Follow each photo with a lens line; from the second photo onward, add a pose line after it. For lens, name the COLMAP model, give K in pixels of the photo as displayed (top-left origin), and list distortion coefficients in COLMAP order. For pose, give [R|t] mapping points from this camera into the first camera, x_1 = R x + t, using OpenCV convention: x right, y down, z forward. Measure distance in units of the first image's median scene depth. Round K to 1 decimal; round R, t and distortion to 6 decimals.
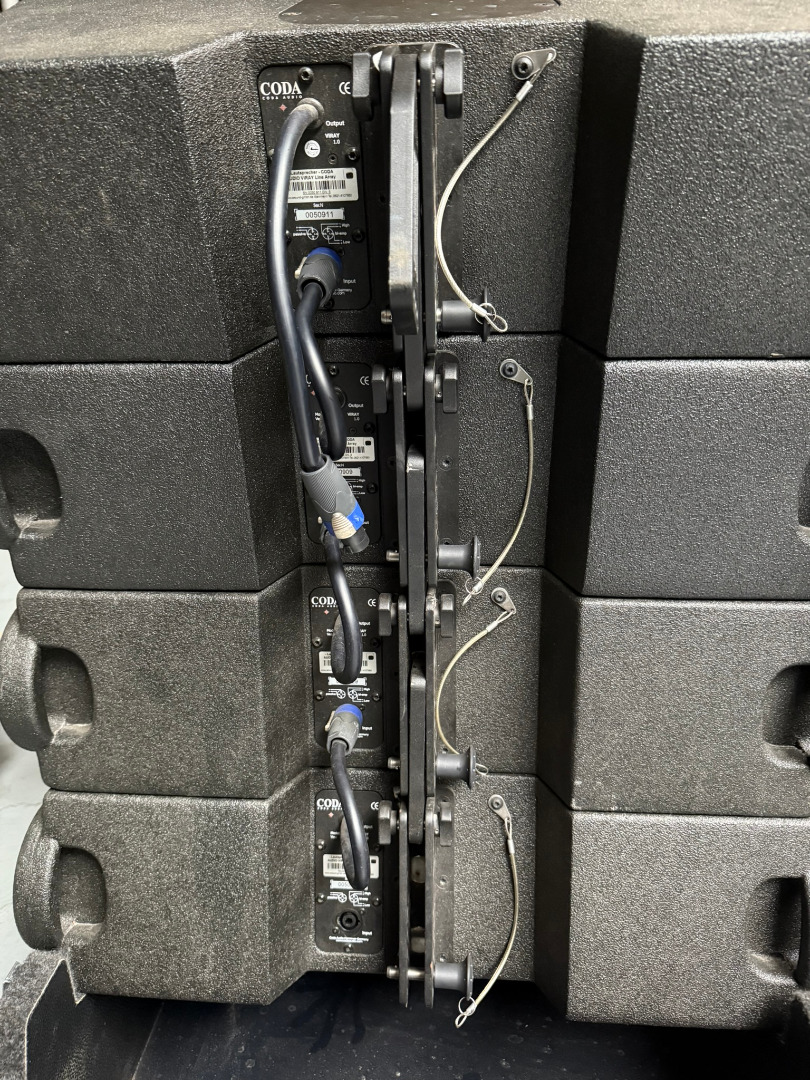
lens RADIAL K [[775.9, 0, 405.0], [0, 775.9, 540.0], [0, 0, 1]] dist [-0.059378, 0.043081]
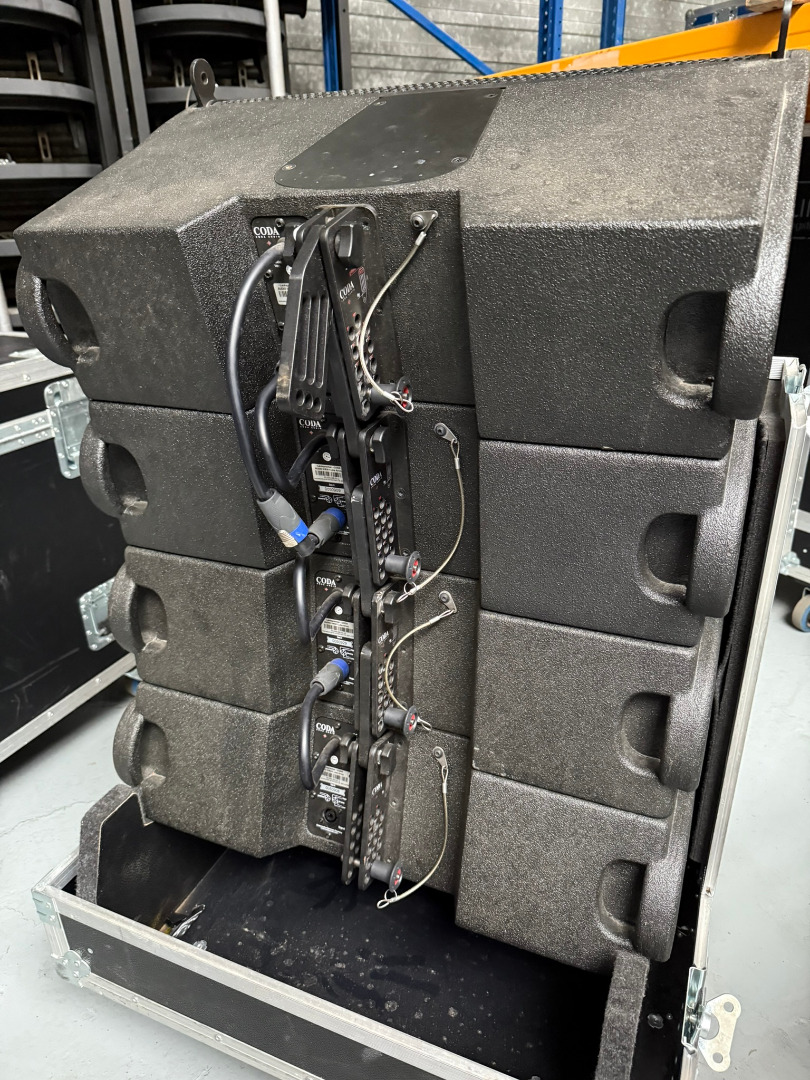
lens RADIAL K [[761.5, 0, 408.8], [0, 761.5, 541.8], [0, 0, 1]] dist [-0.002327, -0.009159]
pose [[0.945491, 0.126949, -0.299883, 0.454558], [-0.103837, 0.990344, 0.091856, -0.135058], [0.308648, -0.055710, 0.949543, -0.231228]]
